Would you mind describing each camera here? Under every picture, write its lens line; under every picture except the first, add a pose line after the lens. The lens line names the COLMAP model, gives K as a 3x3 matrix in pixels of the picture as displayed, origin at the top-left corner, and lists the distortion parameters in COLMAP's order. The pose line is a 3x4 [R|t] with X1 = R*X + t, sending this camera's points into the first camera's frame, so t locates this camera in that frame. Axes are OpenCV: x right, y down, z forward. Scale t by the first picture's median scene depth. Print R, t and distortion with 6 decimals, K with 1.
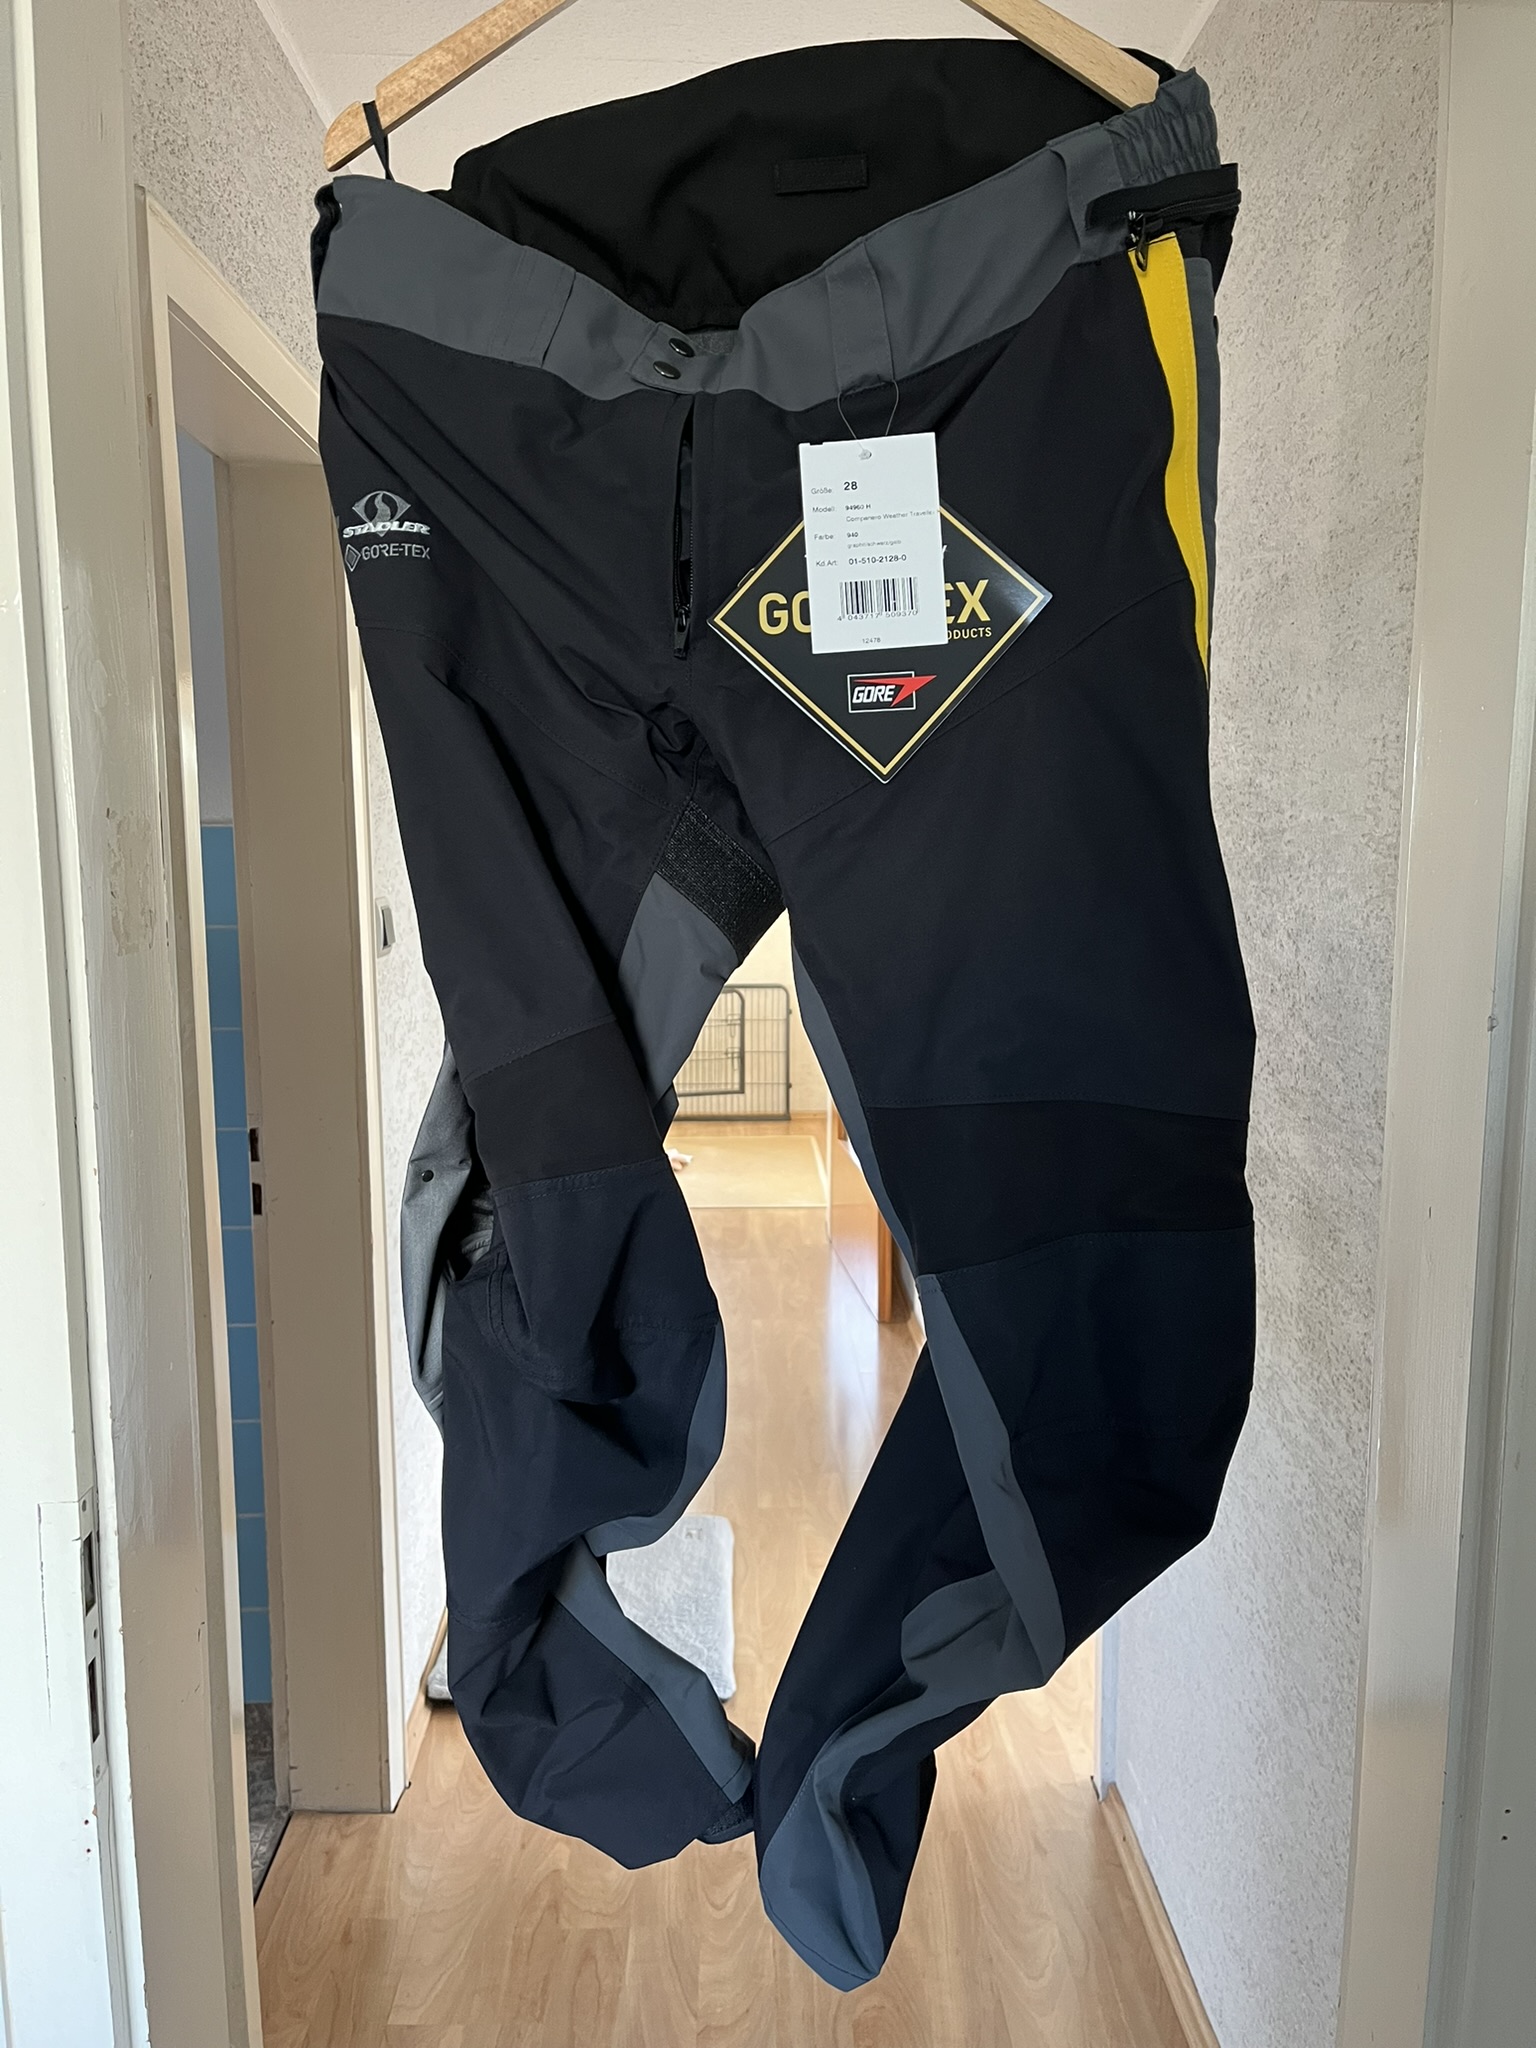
lens RADIAL K [[1590.9, 0, 771.1], [0, 1590.9, 1040.8], [0, 0, 1]] dist [0.101628, -0.148802]
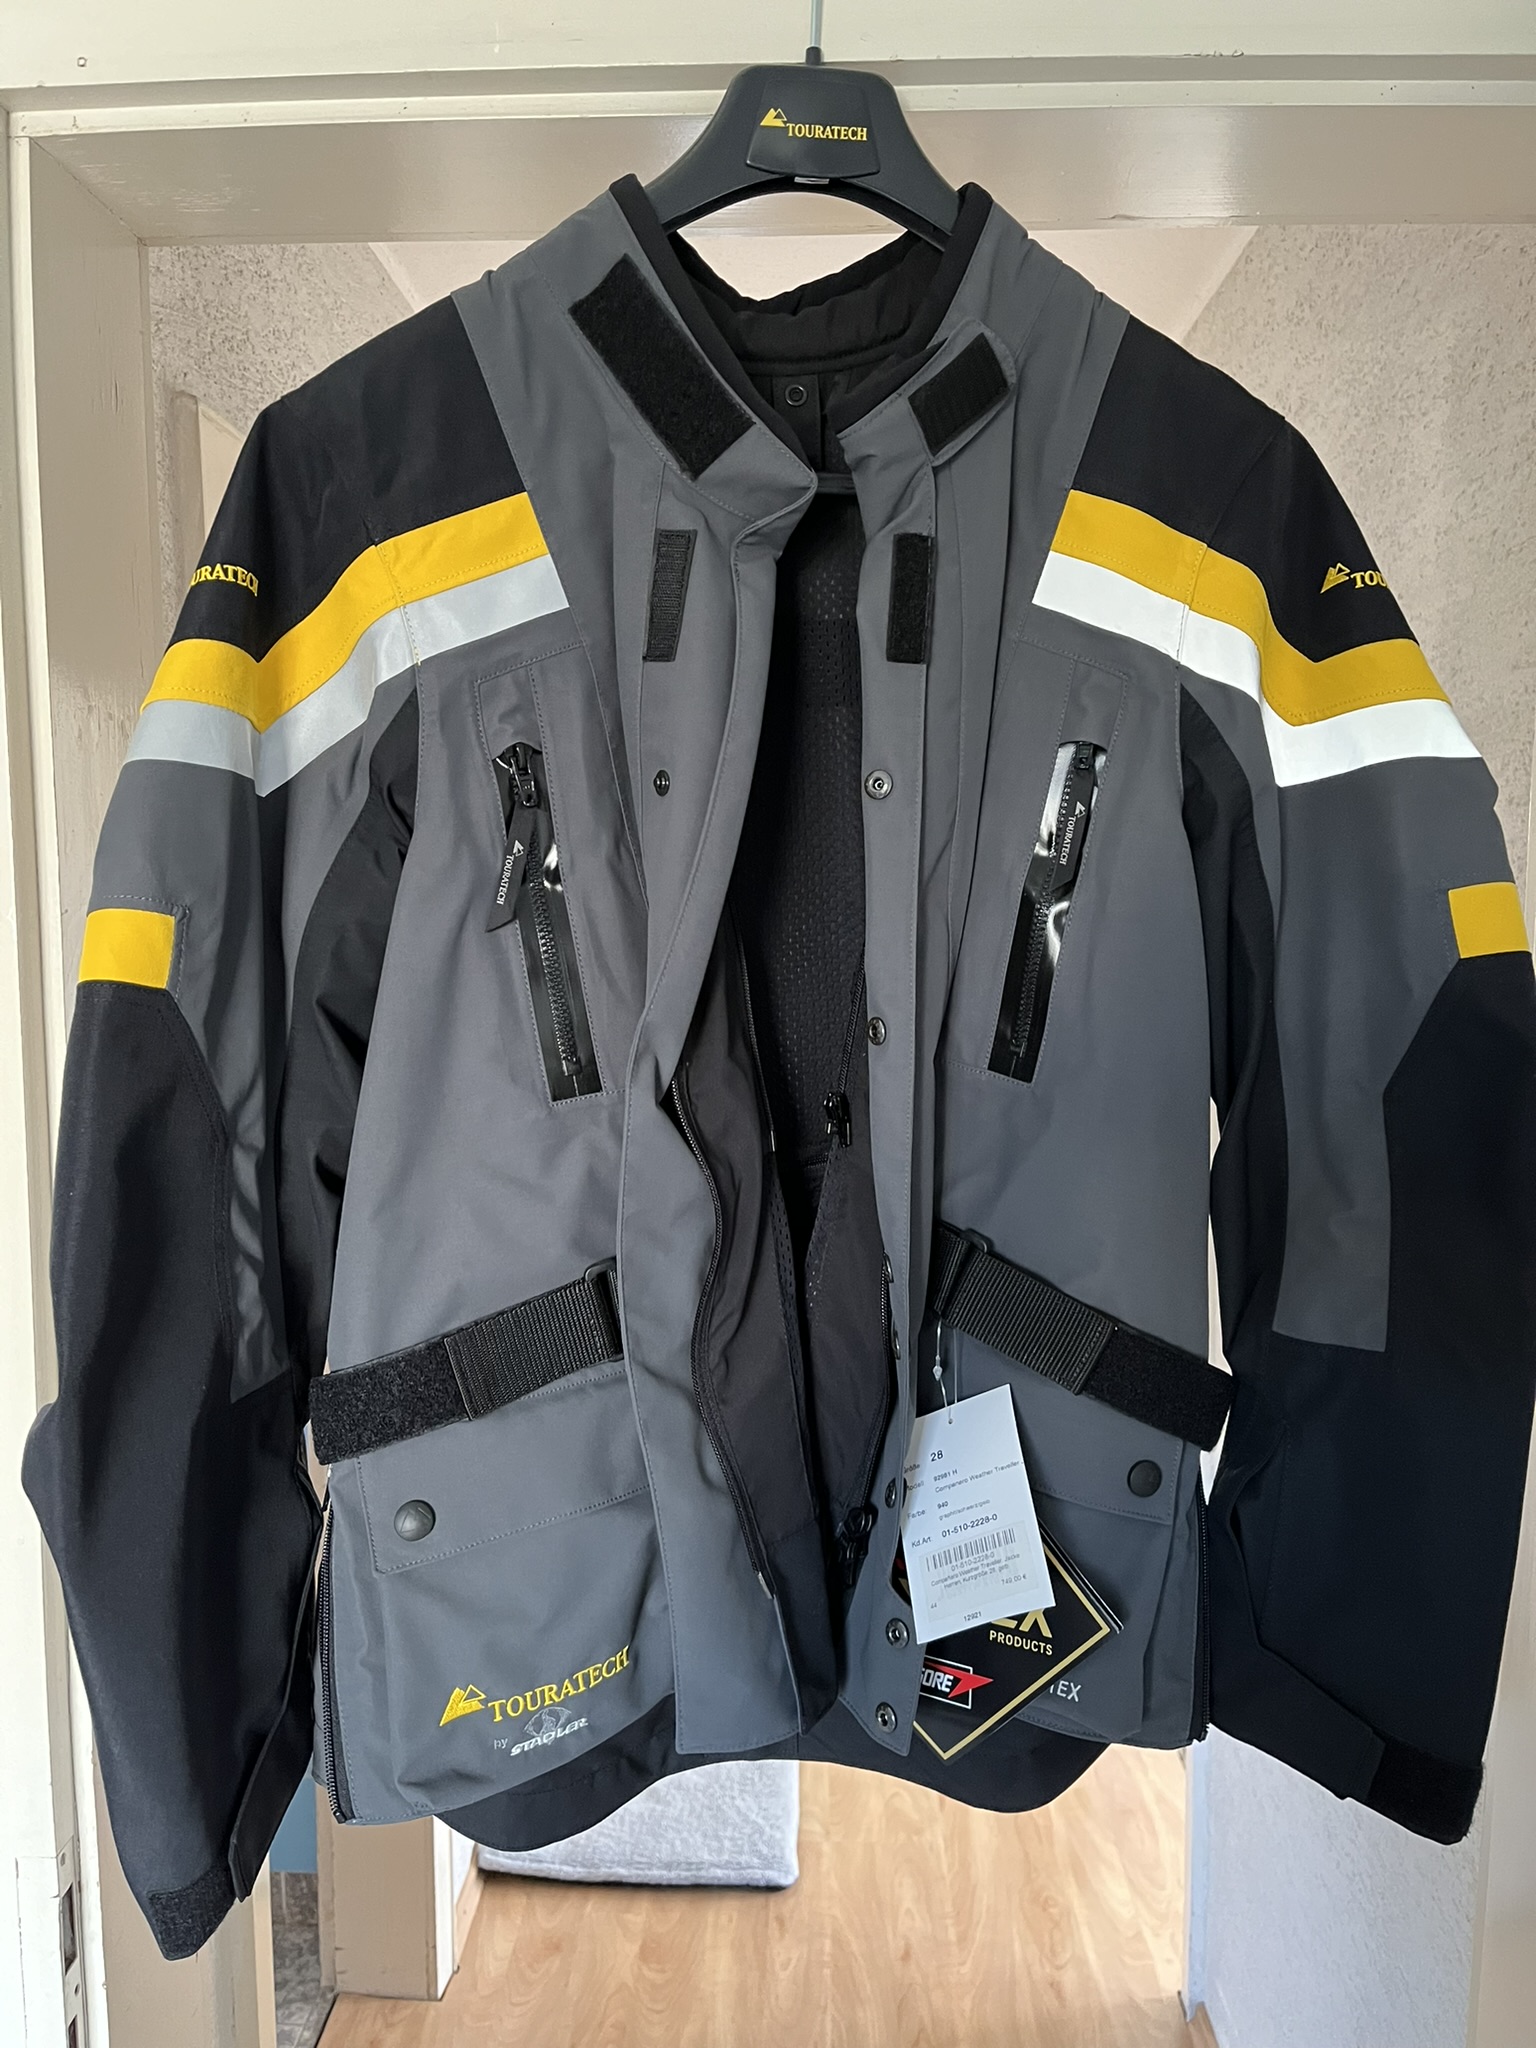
lens RADIAL K [[1590.9, 0, 751.9], [0, 1590.9, 1031.8], [0, 0, 1]] dist [0.101628, -0.148802]
pose [[0.997704, 0.007387, -0.067321, 0.015468], [-0.010125, 0.999131, -0.040420, -0.080740], [0.066964, 0.041009, 0.996912, 0.042124]]
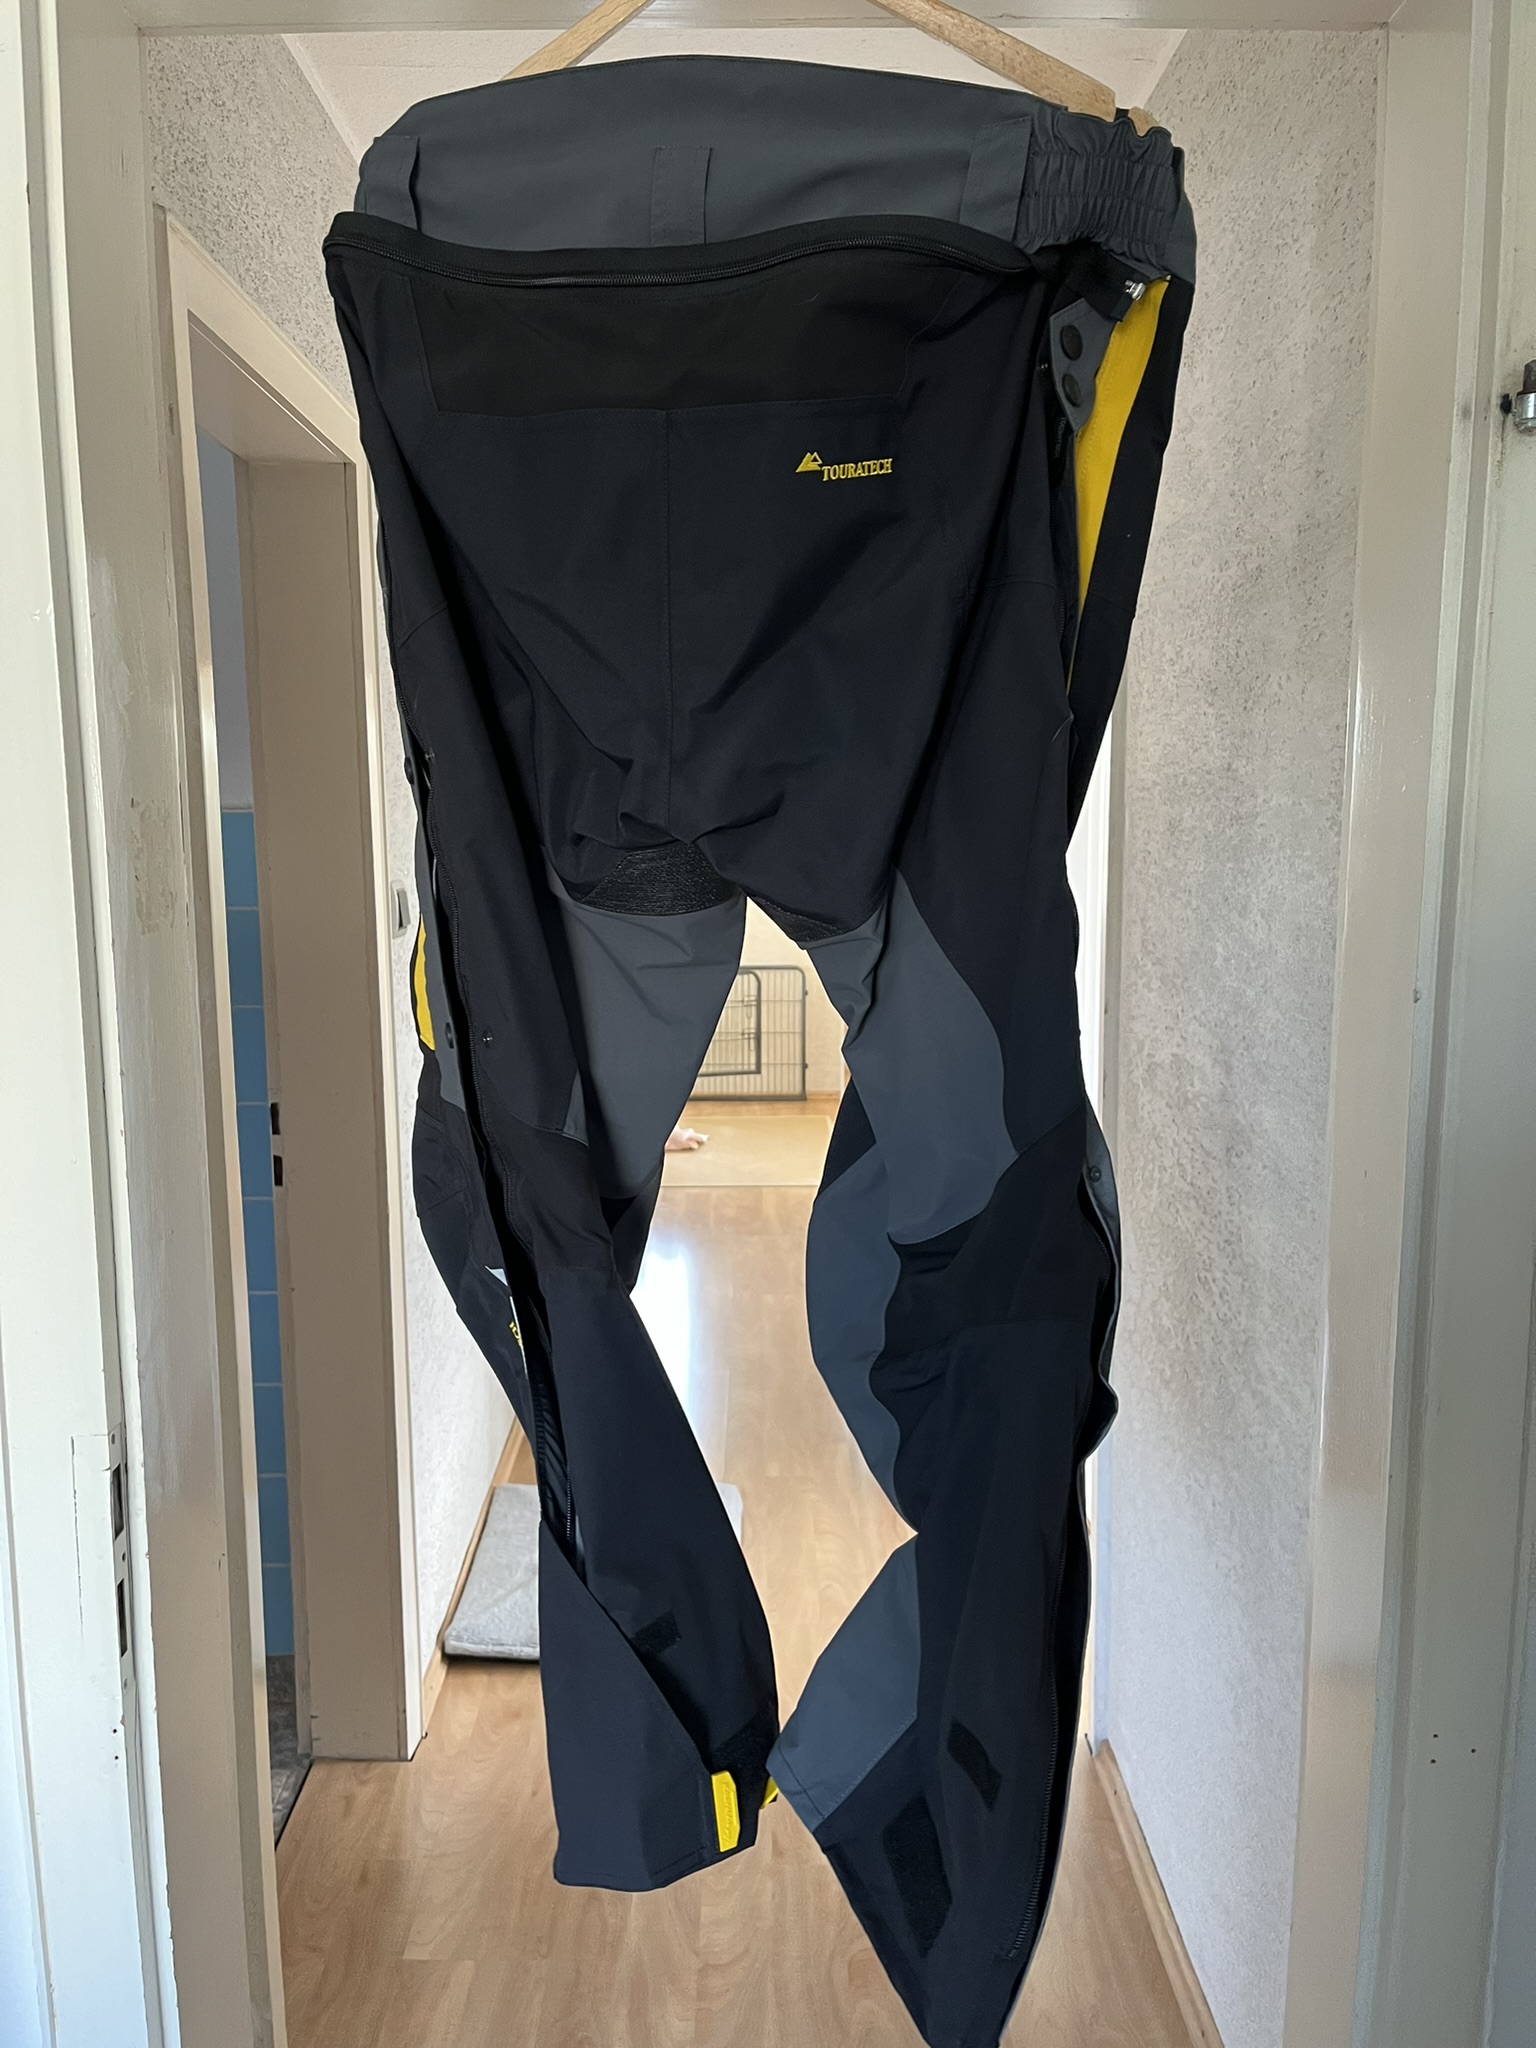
lens RADIAL K [[1590.9, 0, 758.9], [0, 1590.9, 1036.6], [0, 0, 1]] dist [0.101628, -0.148802]
pose [[0.999762, 0.000156, -0.021797, 0.018058], [0.000027, 0.999965, 0.008394, 0.003665], [0.021797, -0.008393, 0.999727, -0.040440]]
